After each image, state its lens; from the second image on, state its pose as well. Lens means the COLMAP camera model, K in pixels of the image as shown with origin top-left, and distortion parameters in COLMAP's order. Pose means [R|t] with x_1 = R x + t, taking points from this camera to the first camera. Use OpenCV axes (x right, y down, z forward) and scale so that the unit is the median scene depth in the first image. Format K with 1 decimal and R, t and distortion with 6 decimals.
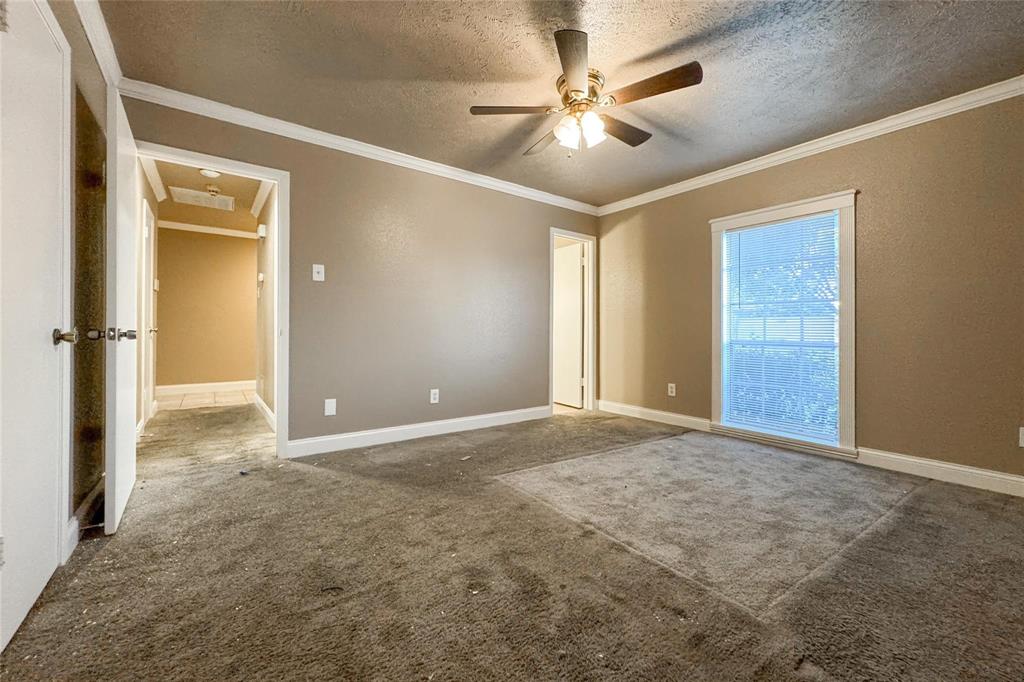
lens RADIAL K [[410.6, 0, 511.4], [0, 410.6, 330.6], [0, 0, 1]] dist [-0.000780, -0.000063]
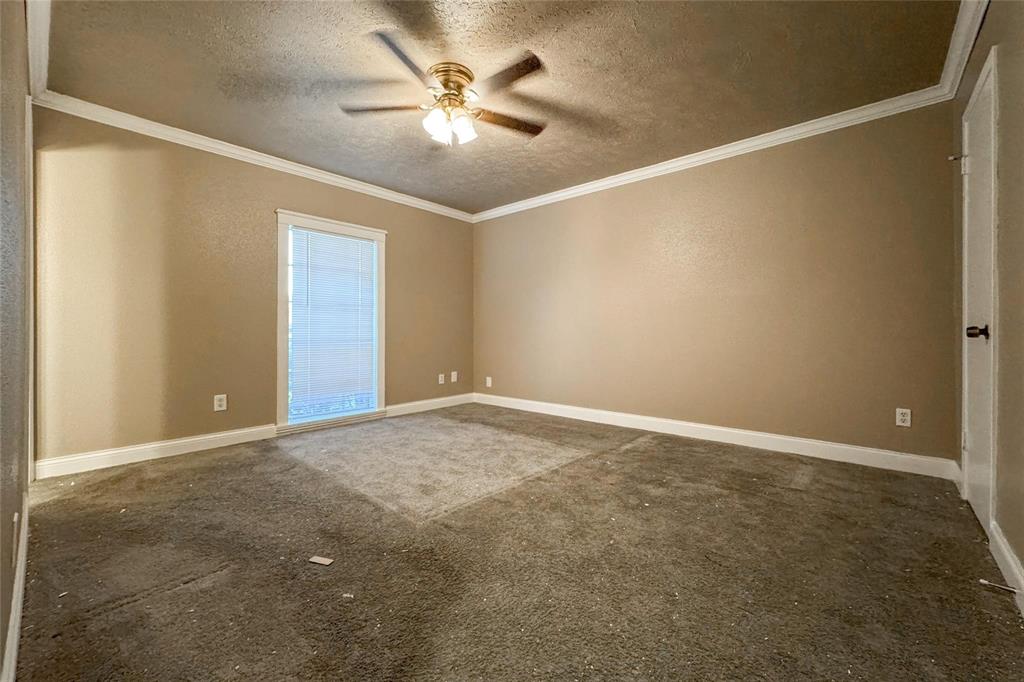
lens RADIAL K [[410.6, 0, 511.4], [0, 410.6, 330.6], [0, 0, 1]] dist [-0.000780, -0.000063]
pose [[-0.213896, -0.000006, 0.976856, -0.696432], [0.000074, 1.000000, 0.000022, 0.009958], [-0.976856, 0.000077, -0.213896, 0.880492]]
